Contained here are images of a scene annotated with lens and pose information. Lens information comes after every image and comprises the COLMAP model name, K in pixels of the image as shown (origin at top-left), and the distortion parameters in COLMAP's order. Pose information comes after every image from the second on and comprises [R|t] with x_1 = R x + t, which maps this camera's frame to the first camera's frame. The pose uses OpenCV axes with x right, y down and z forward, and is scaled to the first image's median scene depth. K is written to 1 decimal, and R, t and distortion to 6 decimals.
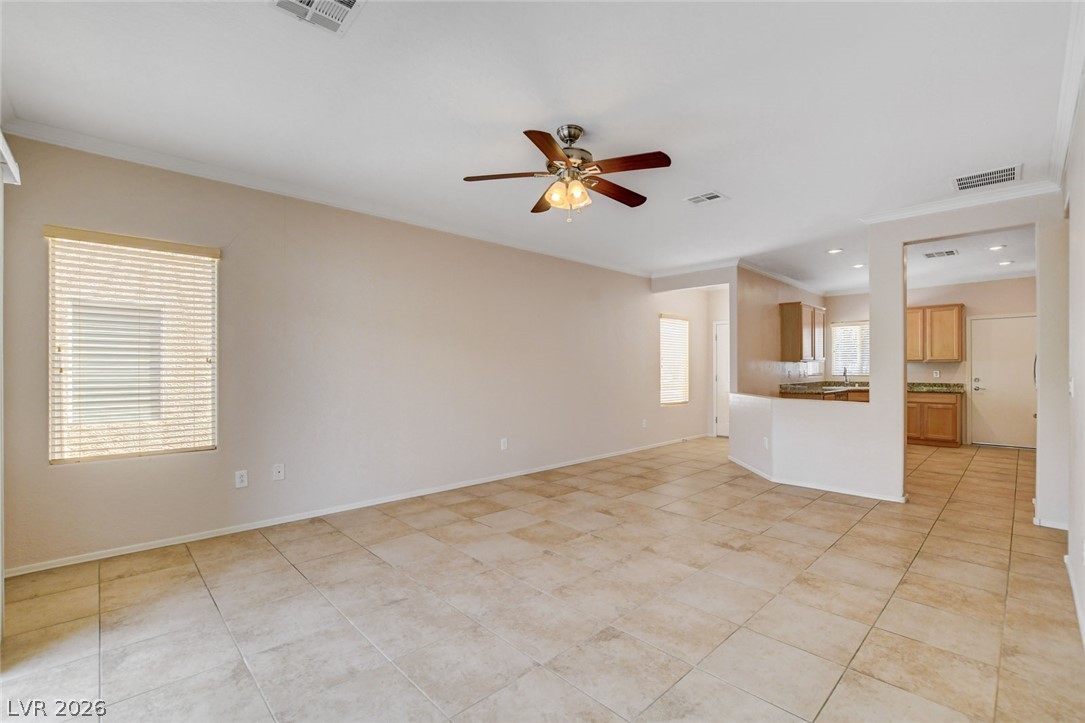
lens RADIAL K [[474.0, 0, 546.1], [0, 474.0, 365.4], [0, 0, 1]] dist [-0.021091, 0.000866]
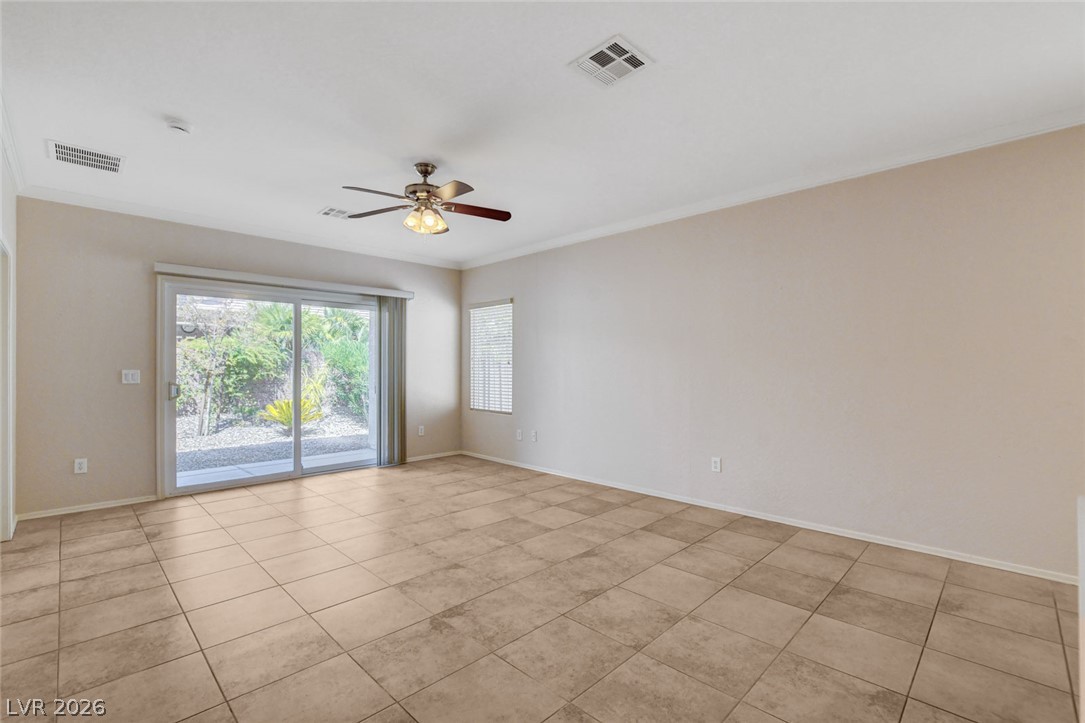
lens RADIAL K [[483.7, 0, 546.4], [0, 483.7, 368.5], [0, 0, 1]] dist [-0.021823, 0.001236]
pose [[0.024867, 0.000418, -0.999691, 0.901587], [0.003880, 0.999992, 0.000514, 0.007694], [0.999683, -0.003892, 0.024865, 0.906986]]
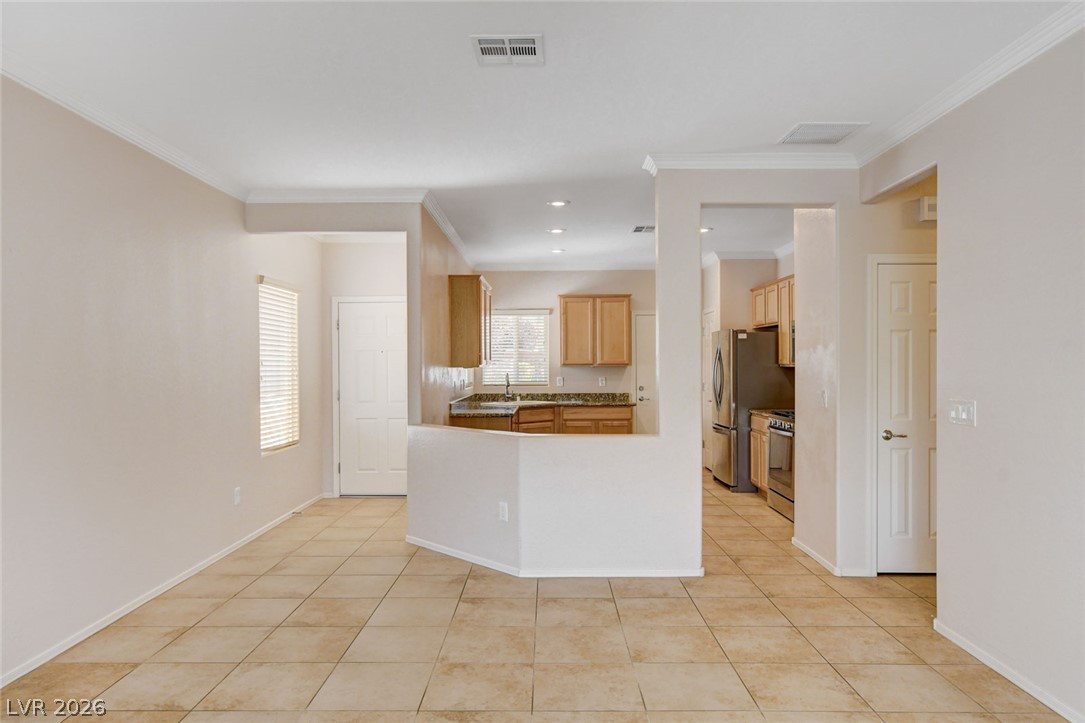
lens RADIAL K [[704.5, 0, 545.9], [0, 704.5, 363.6], [0, 0, 1]] dist [-0.004568, 0.002336]
pose [[0.697200, -0.000932, 0.716876, -0.161801], [0.000184, 0.999999, 0.001121, -0.026189], [-0.716877, -0.000650, 0.697199, 0.457950]]
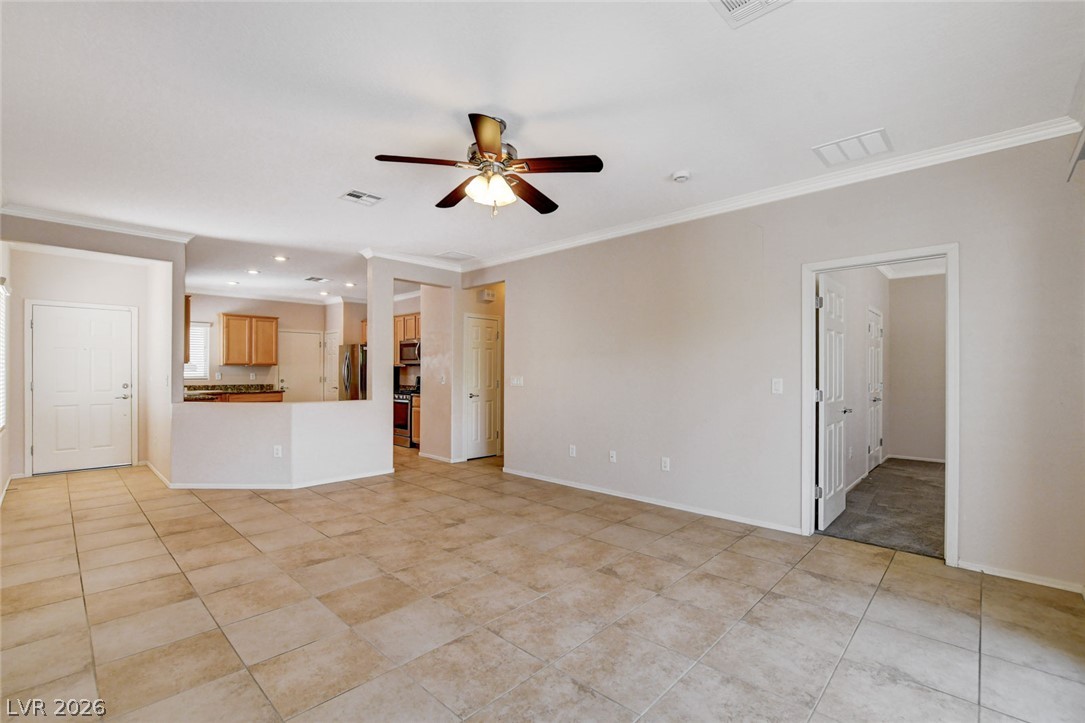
lens RADIAL K [[474.8, 0, 545.4], [0, 474.8, 370.7], [0, 0, 1]] dist [-0.027275, 0.004630]
pose [[-0.047273, 0.001271, 0.998881, -0.642876], [-0.007612, 0.999970, -0.001633, 0.001963], [-0.998853, -0.007681, -0.047262, 0.666022]]
